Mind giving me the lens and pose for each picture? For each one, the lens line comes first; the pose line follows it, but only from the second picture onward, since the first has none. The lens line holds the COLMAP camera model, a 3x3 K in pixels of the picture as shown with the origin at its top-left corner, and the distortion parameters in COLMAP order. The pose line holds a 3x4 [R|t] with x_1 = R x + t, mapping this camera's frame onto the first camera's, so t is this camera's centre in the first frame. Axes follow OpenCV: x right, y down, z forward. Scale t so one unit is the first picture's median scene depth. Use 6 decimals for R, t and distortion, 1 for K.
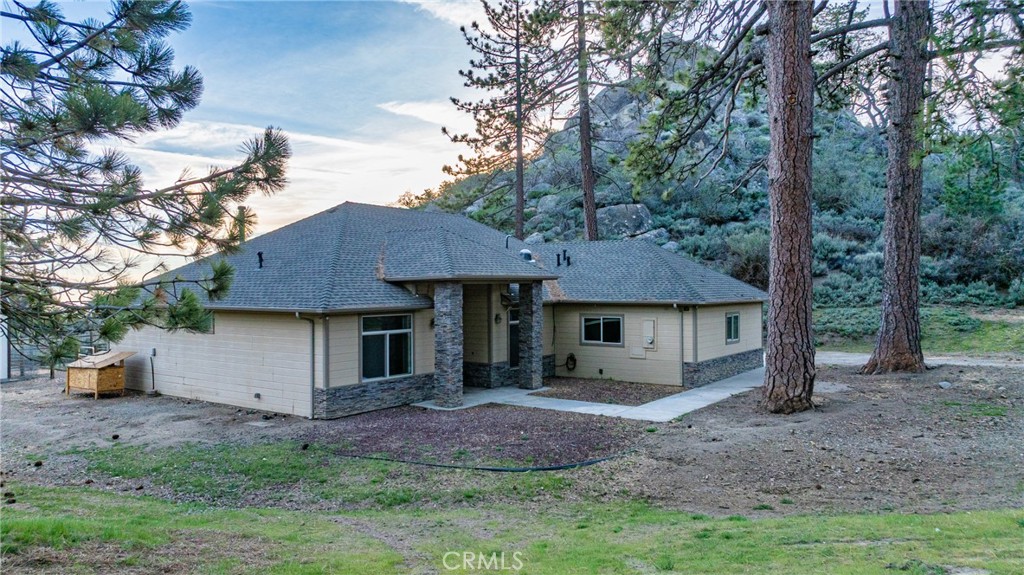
lens RADIAL K [[726.1, 0, 512.9], [0, 726.1, 283.6], [0, 0, 1]] dist [-0.062292, 0.114697]
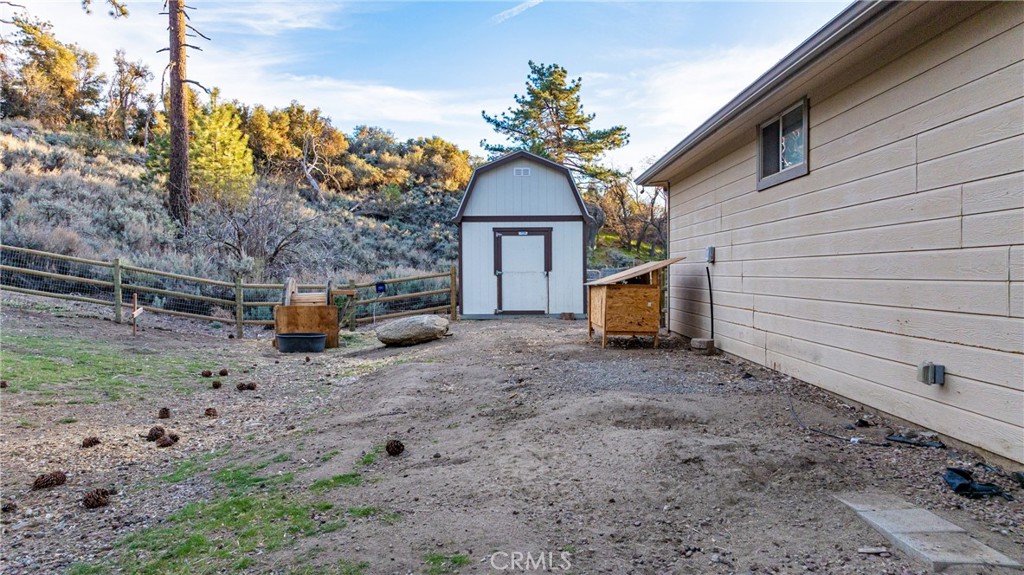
lens RADIAL K [[726.1, 0, 512.9], [0, 726.1, 283.6], [0, 0, 1]] dist [-0.062292, 0.114697]
pose [[0.581167, 0.014543, -0.813654, -0.240841], [0.005742, 0.999742, 0.021970, 0.118867], [0.813764, -0.017440, 0.580934, 0.746106]]
